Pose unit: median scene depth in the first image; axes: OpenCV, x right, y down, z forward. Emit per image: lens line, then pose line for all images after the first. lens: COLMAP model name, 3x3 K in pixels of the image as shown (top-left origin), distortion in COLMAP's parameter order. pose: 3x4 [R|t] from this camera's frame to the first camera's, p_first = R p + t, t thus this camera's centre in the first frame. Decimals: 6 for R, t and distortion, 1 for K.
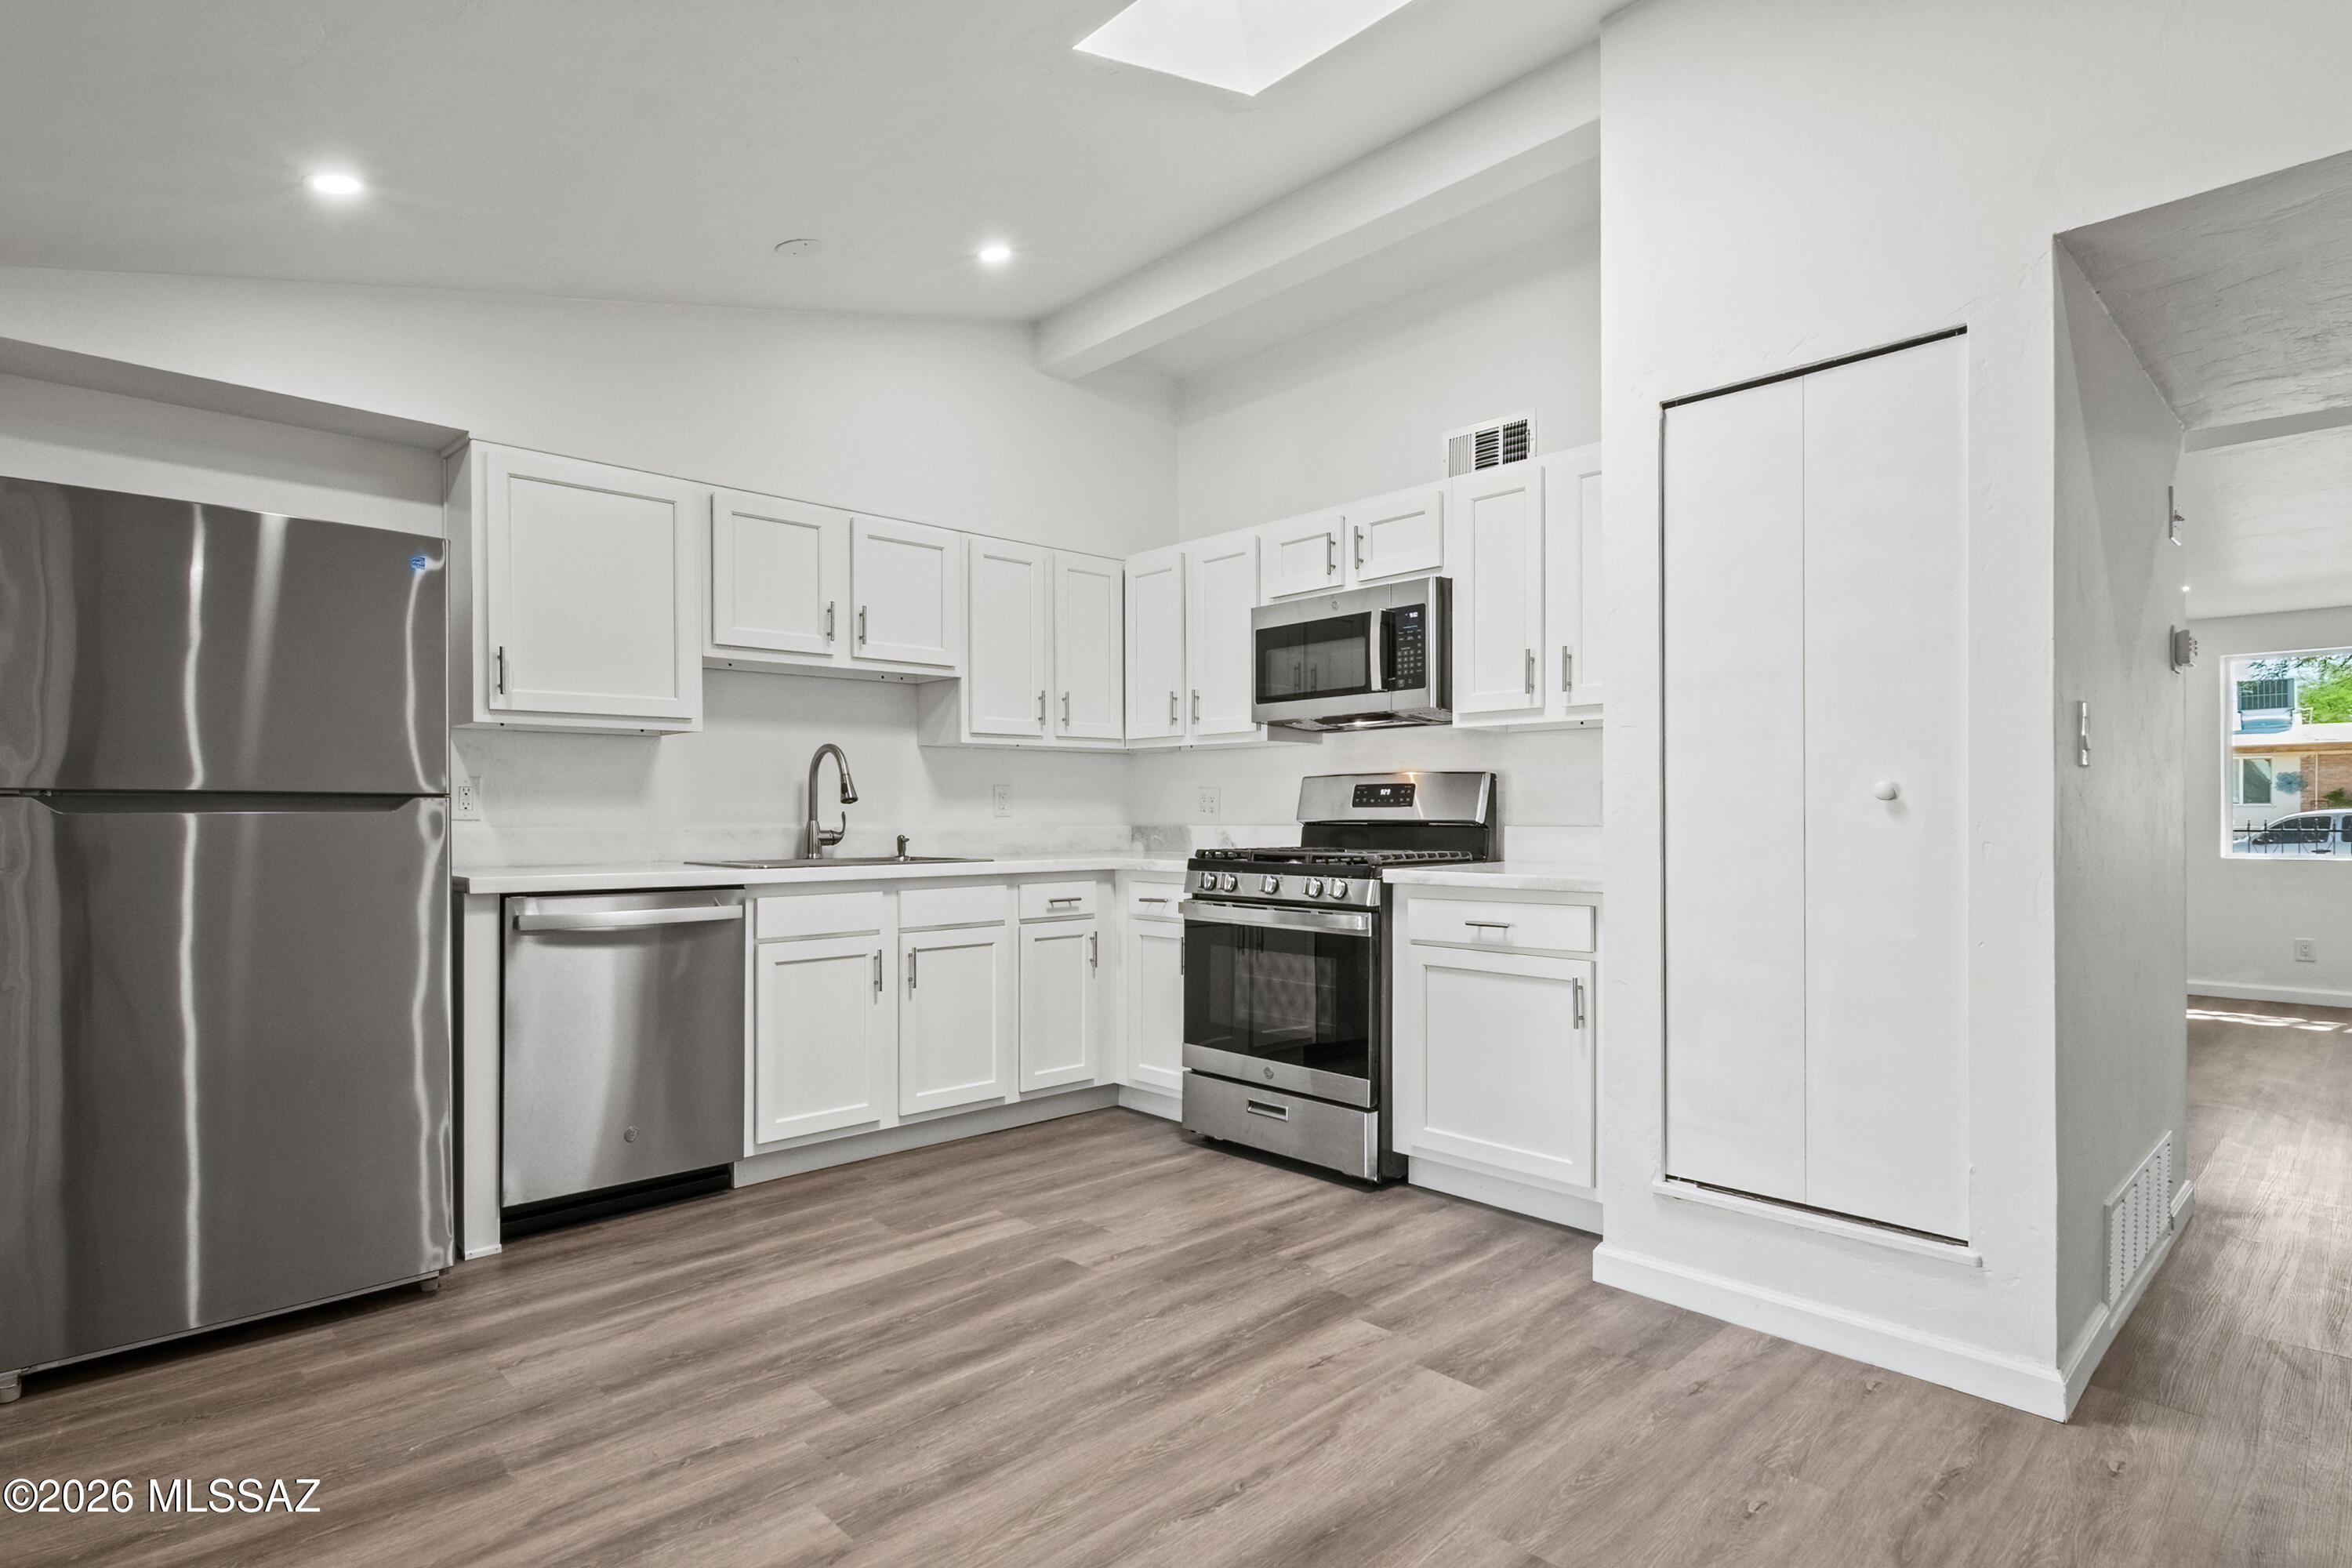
lens RADIAL K [[1184.2, 0, 1183.1], [0, 1184.2, 812.7], [0, 0, 1]] dist [-0.002639, 0.001774]
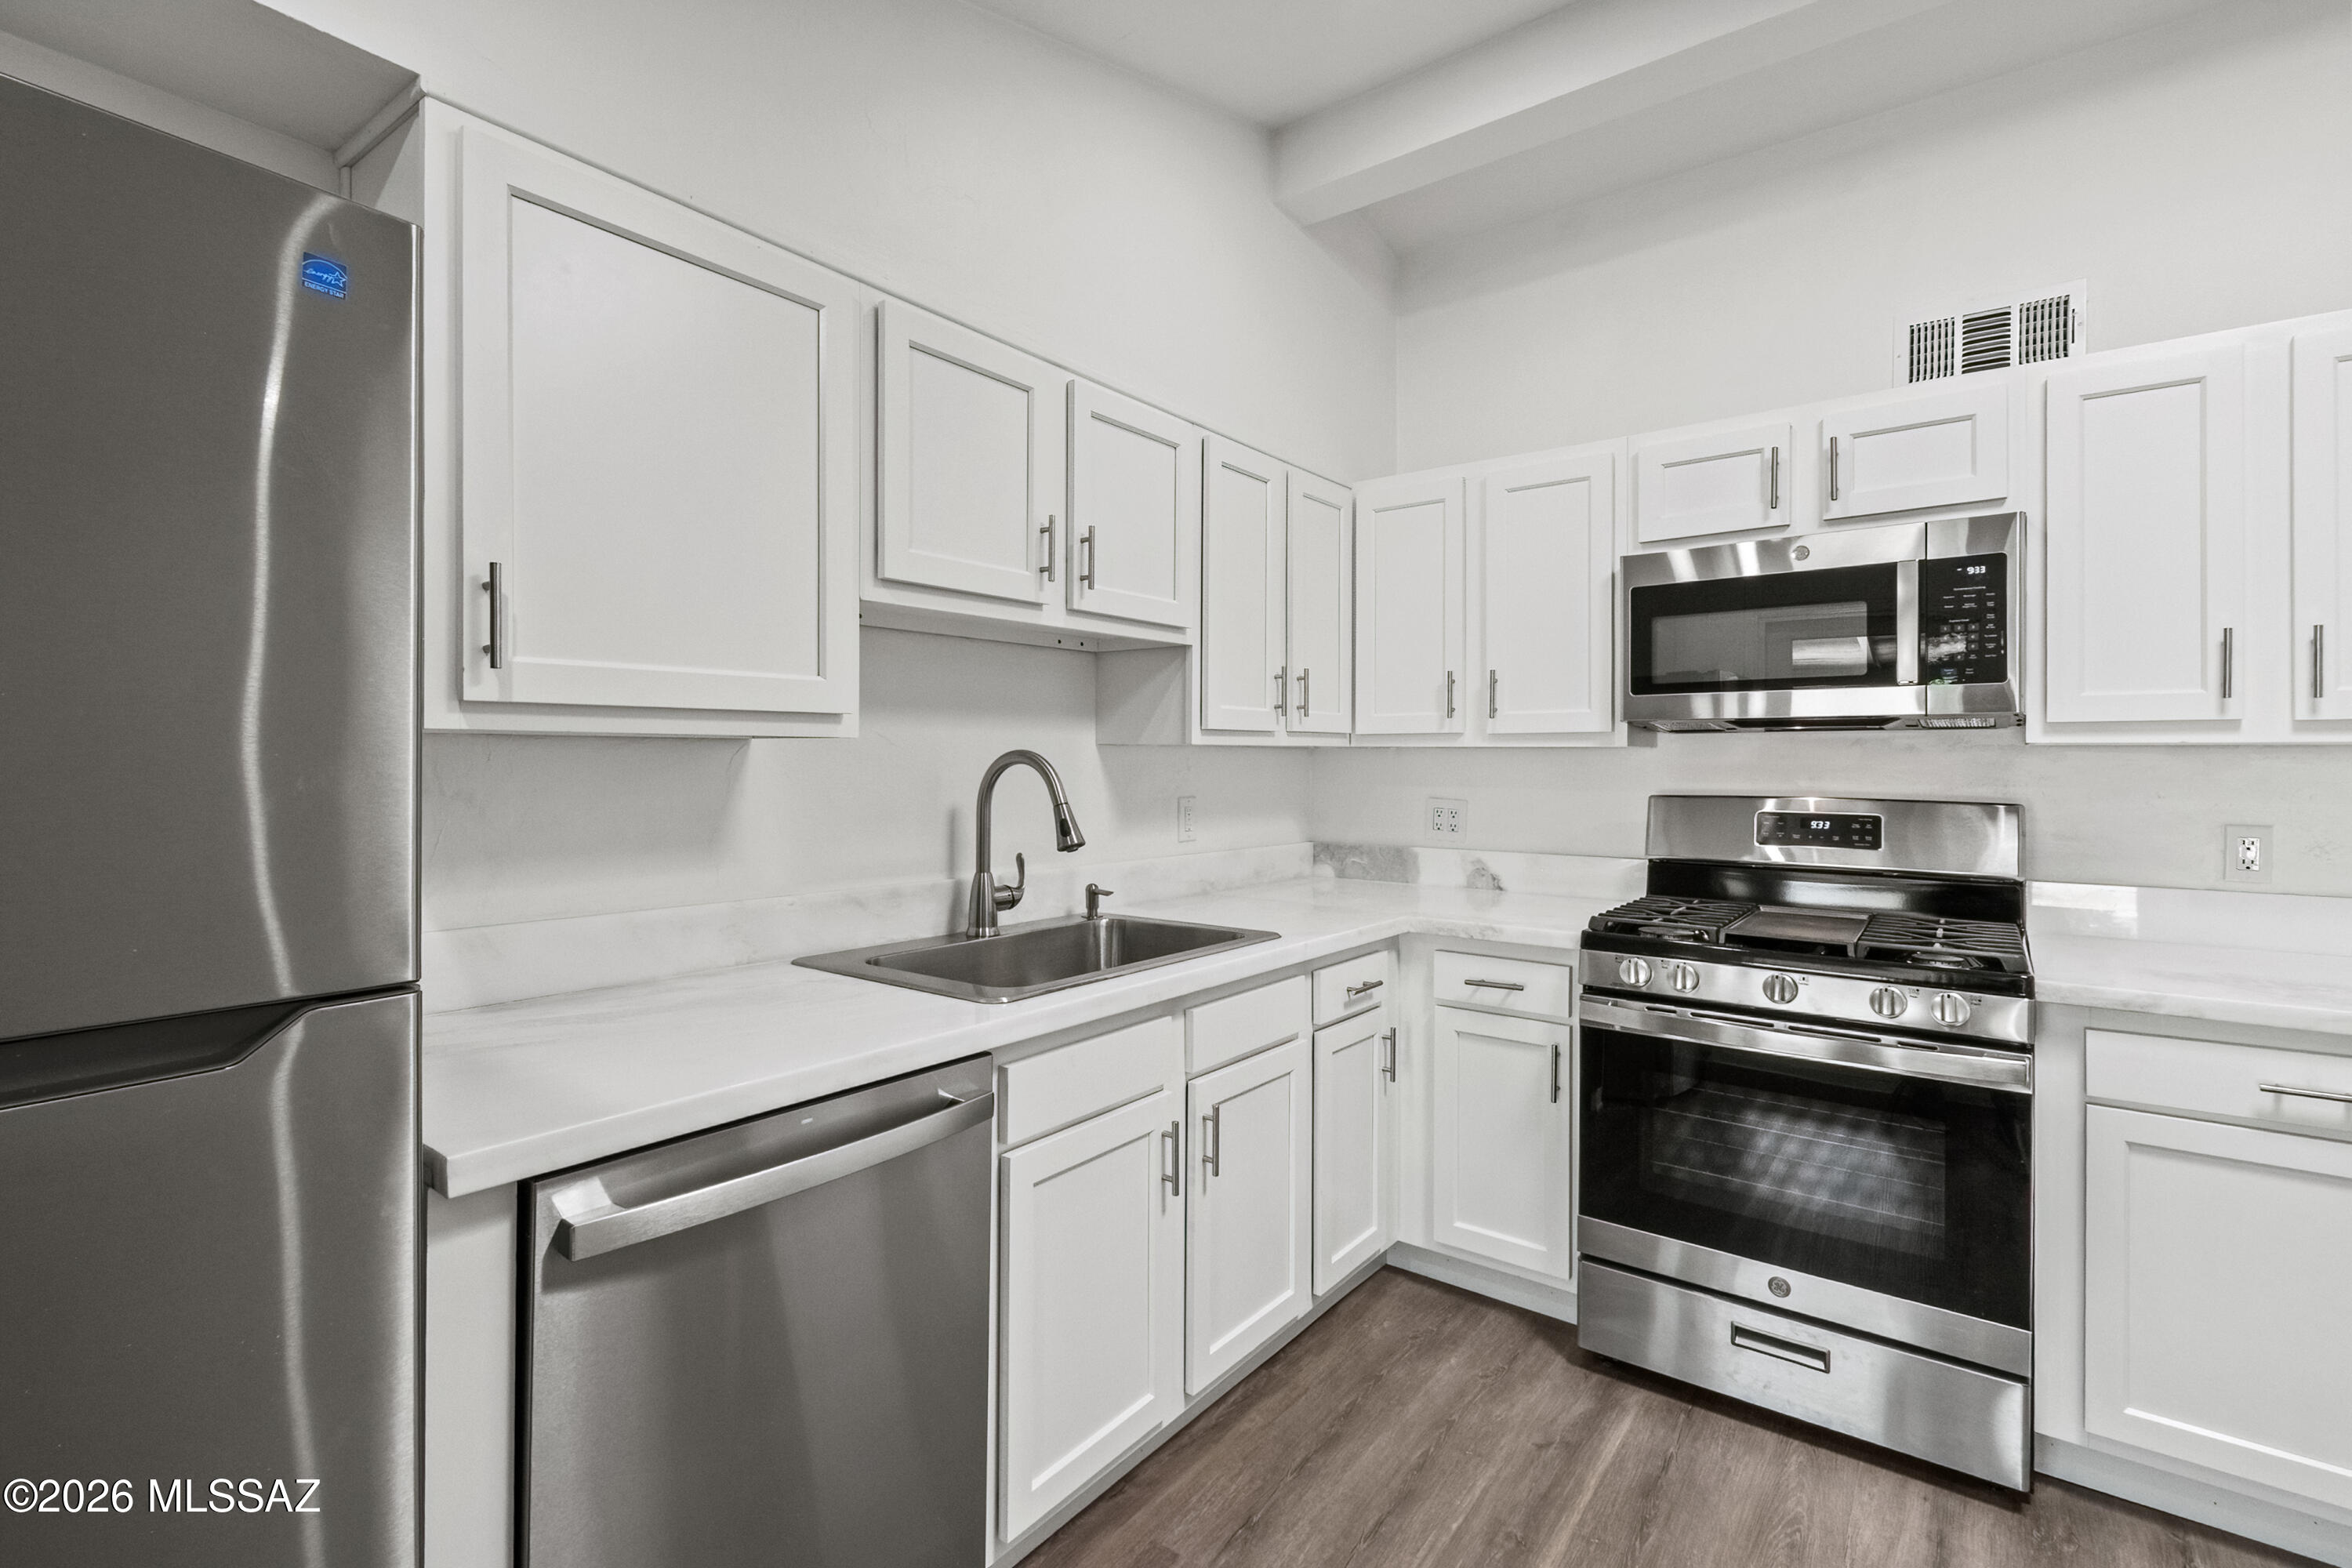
lens RADIAL K [[1054.5, 0, 1178.8], [0, 1054.5, 756.0], [0, 0, 1]] dist [0.003447, -0.002749]
pose [[0.987746, 0.008186, 0.155858, -0.334102], [-0.007729, 0.999964, -0.003539, -0.059189], [-0.155881, 0.002291, 0.987773, 0.493986]]
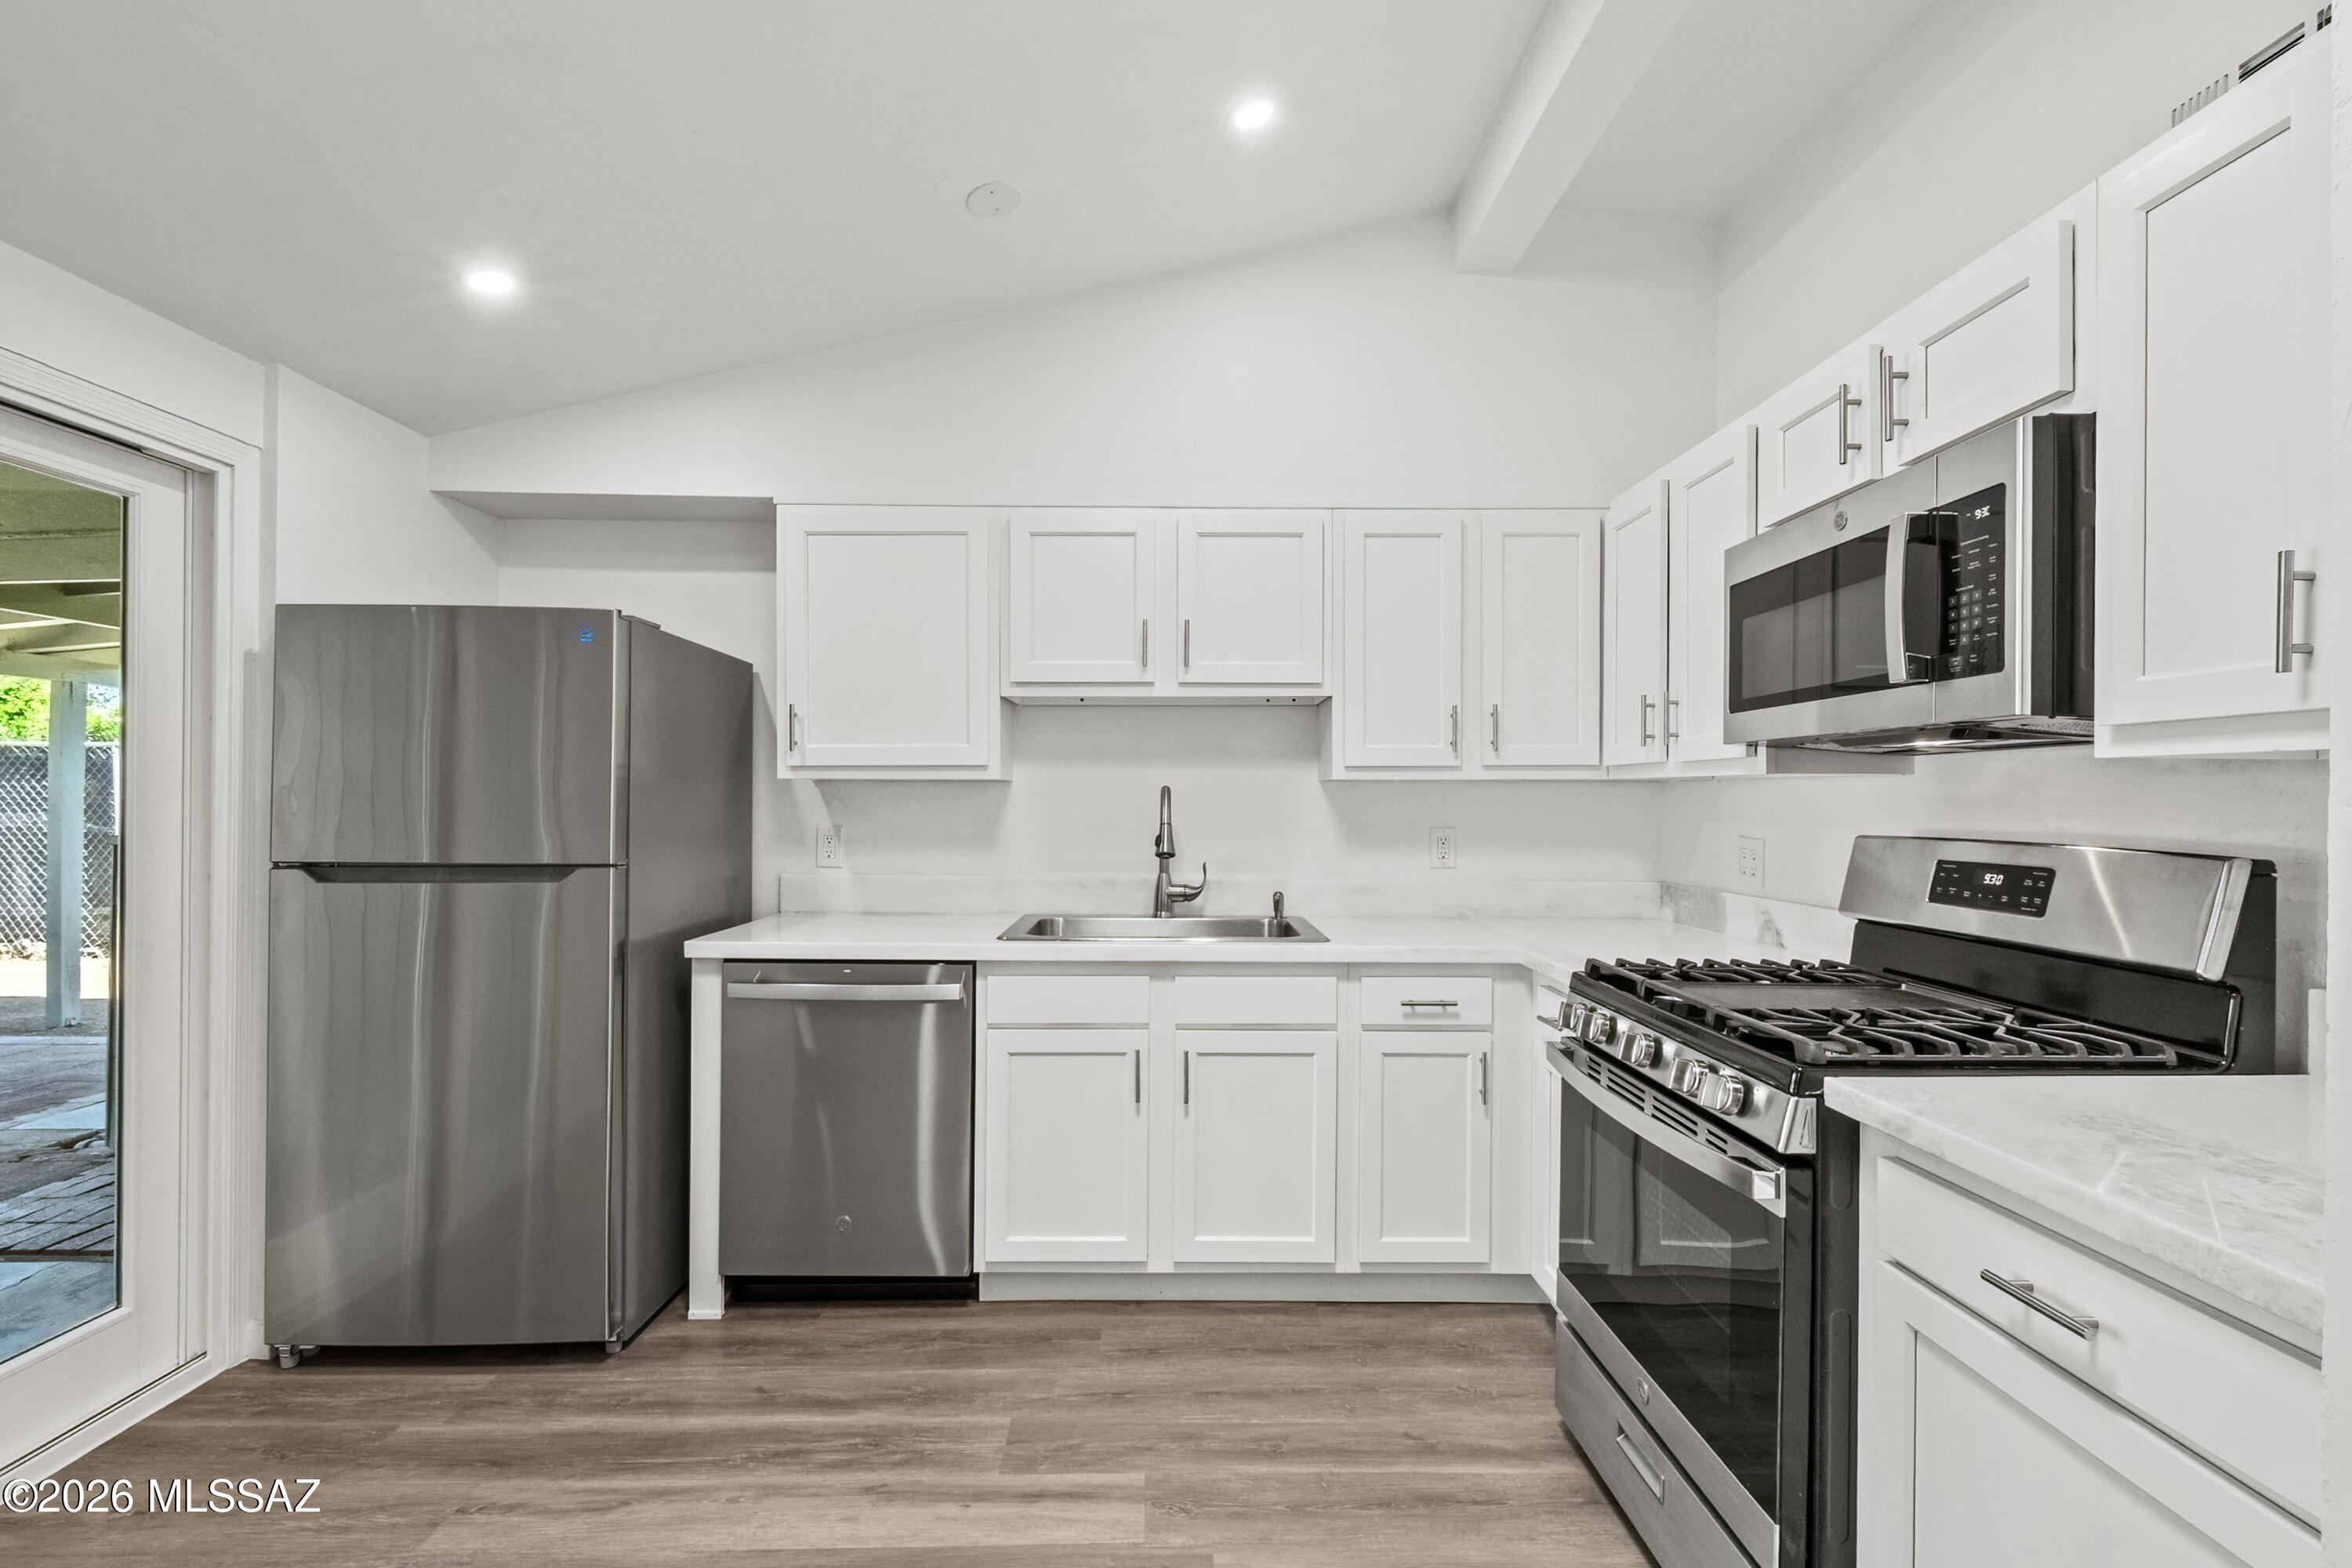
lens RADIAL K [[1054.5, 0, 1176.1], [0, 1054.5, 797.4], [0, 0, 1]] dist [0.003447, -0.002749]
pose [[0.733558, 0.005928, -0.679601, 0.244995], [-0.005246, 0.999982, 0.003061, -0.057399], [0.679606, 0.001320, 0.733576, 0.491923]]
